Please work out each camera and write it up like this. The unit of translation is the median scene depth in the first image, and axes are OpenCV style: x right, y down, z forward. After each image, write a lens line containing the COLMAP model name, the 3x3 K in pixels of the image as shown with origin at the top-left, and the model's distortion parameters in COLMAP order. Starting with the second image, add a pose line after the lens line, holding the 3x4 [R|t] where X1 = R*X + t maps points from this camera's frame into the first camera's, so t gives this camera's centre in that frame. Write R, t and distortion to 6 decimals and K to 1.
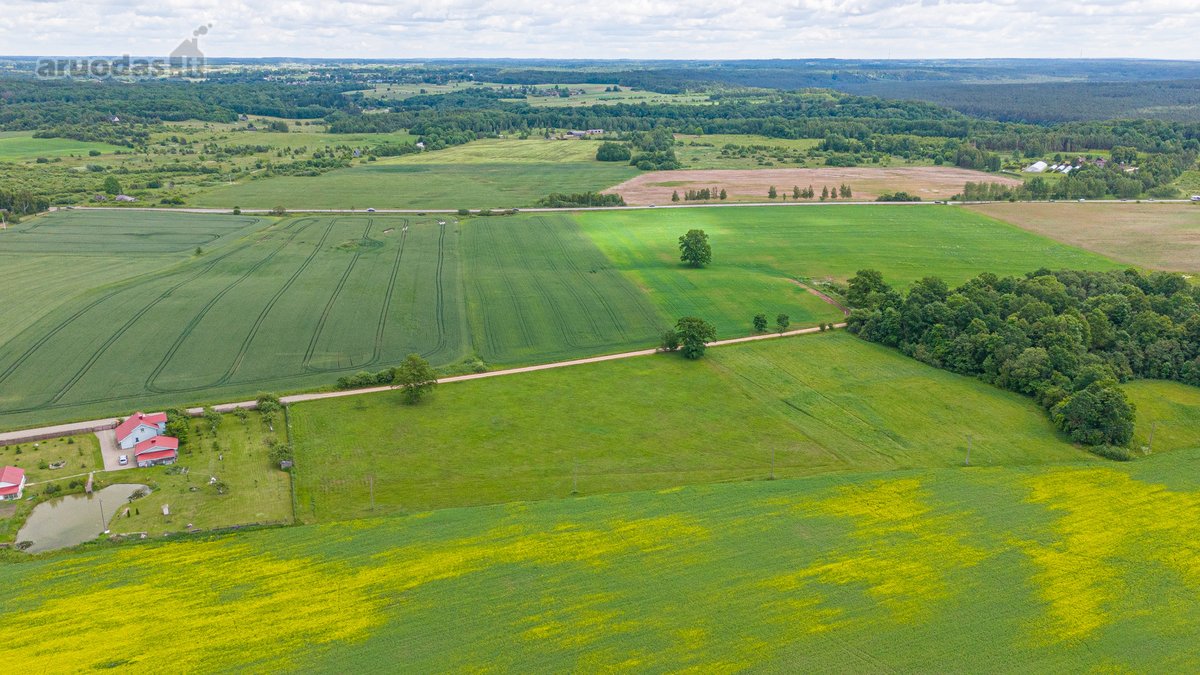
lens RADIAL K [[879.5, 0, 597.7], [0, 879.5, 332.8], [0, 0, 1]] dist [0.075003, -0.071936]
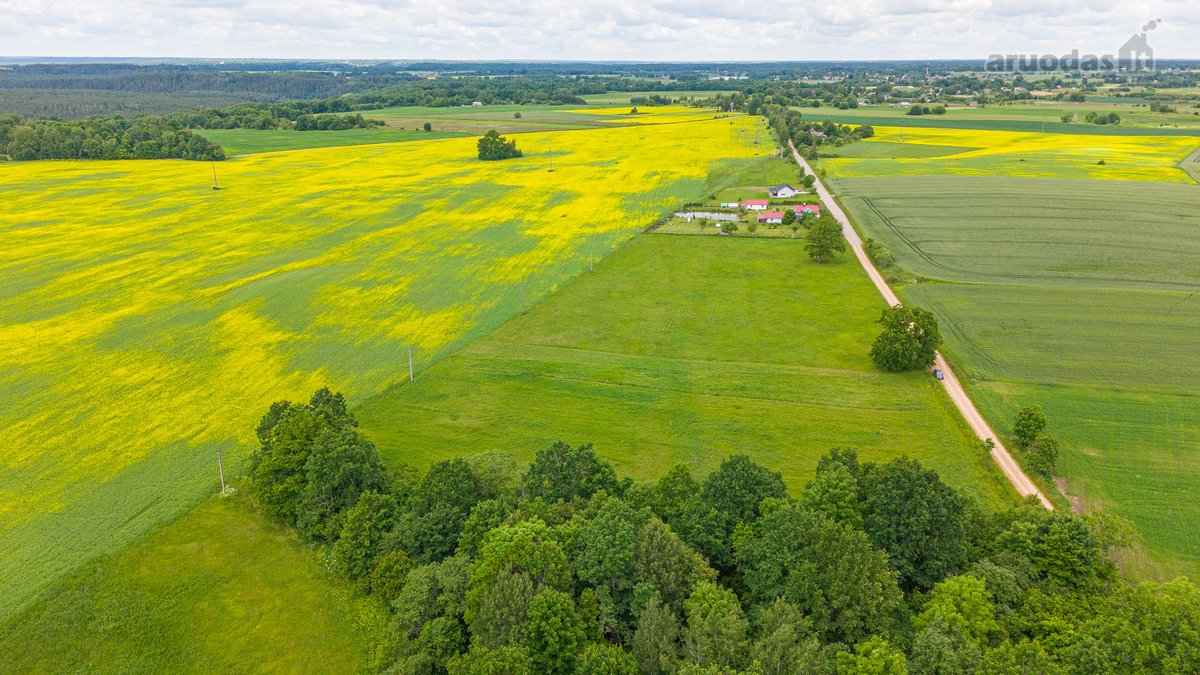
lens RADIAL K [[879.5, 0, 598.6], [0, 879.5, 344.2], [0, 0, 1]] dist [0.075003, -0.071936]
pose [[-0.536093, 0.255807, -0.804467, 0.780885], [-0.253565, 0.860176, 0.442496, -0.229710], [0.805177, 0.441203, -0.396271, 1.166263]]
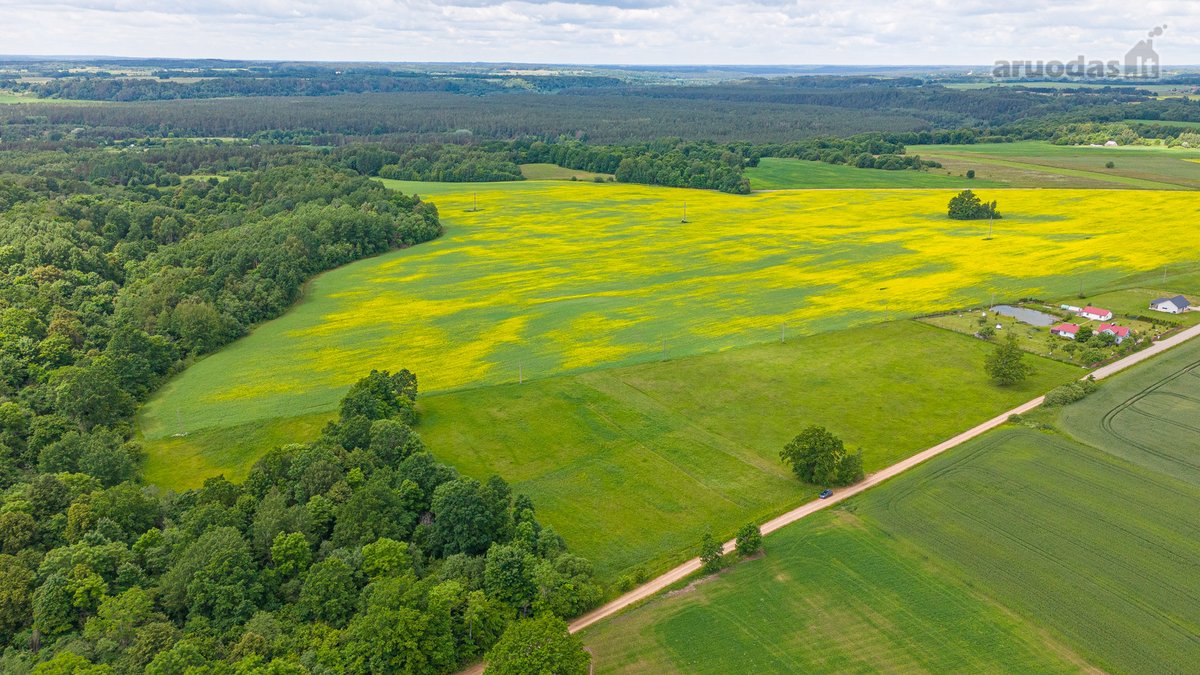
lens RADIAL K [[879.5, 0, 600.5], [0, 879.5, 335.2], [0, 0, 1]] dist [0.075003, -0.071936]
pose [[-0.975039, 0.056718, -0.214669, 0.458813], [-0.074888, 0.826165, 0.558430, -0.497011], [0.209025, 0.560567, -0.801295, 1.602814]]
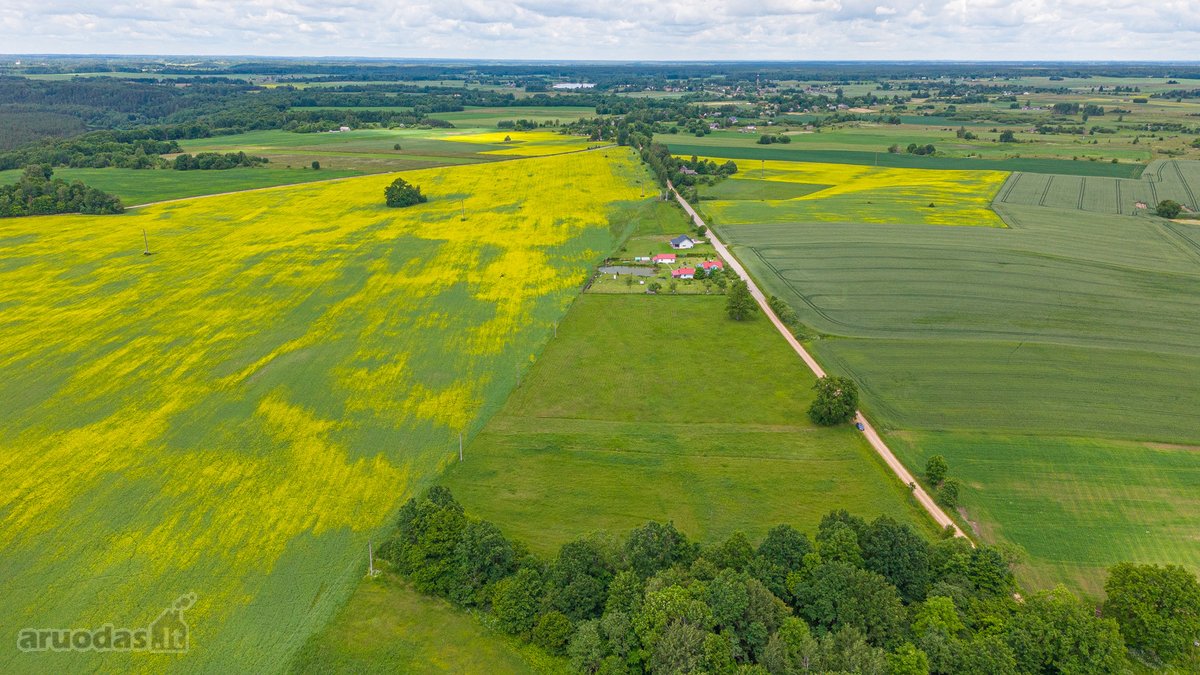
lens RADIAL K [[879.5, 0, 598.7], [0, 879.5, 341.2], [0, 0, 1]] dist [0.075003, -0.071936]
pose [[-0.378011, 0.278338, -0.882970, 0.968642], [-0.281170, 0.874172, 0.395937, -0.330616], [0.882072, 0.397933, -0.252187, 1.077331]]
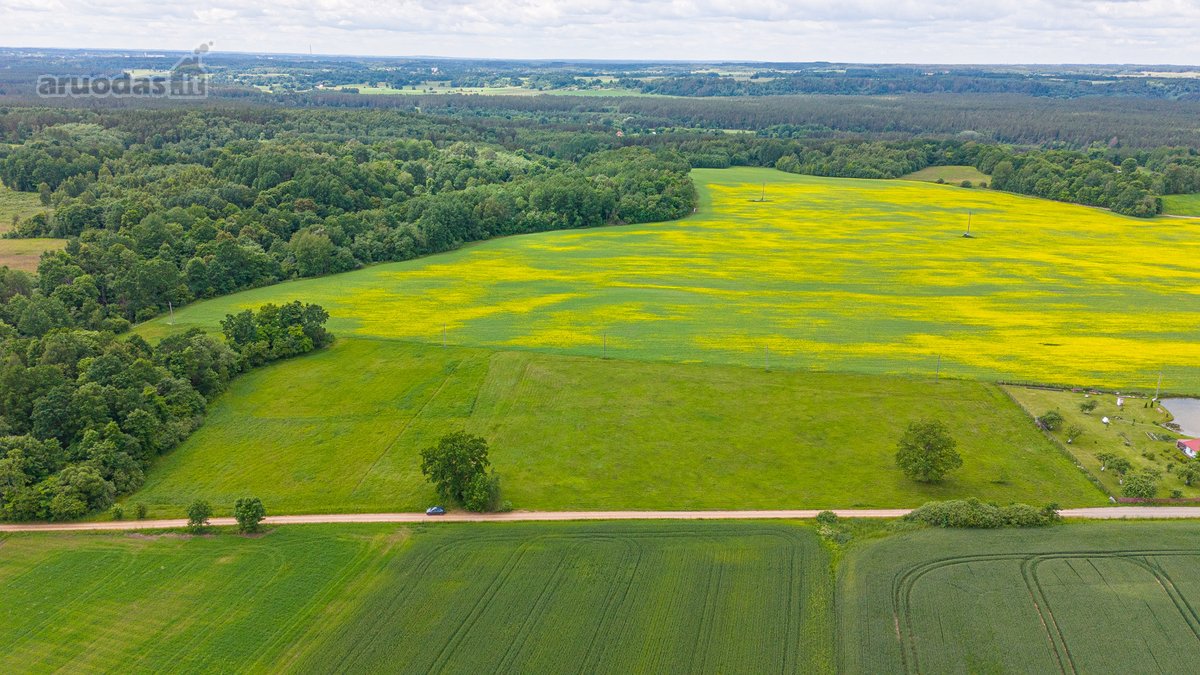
lens RADIAL K [[879.5, 0, 602.5], [0, 879.5, 337.5], [0, 0, 1]] dist [0.075003, -0.071936]
pose [[-0.909885, -0.138002, 0.391234, -0.217899], [0.108915, 0.830510, 0.546252, -0.416140], [-0.400308, 0.539638, -0.740638, 1.470228]]
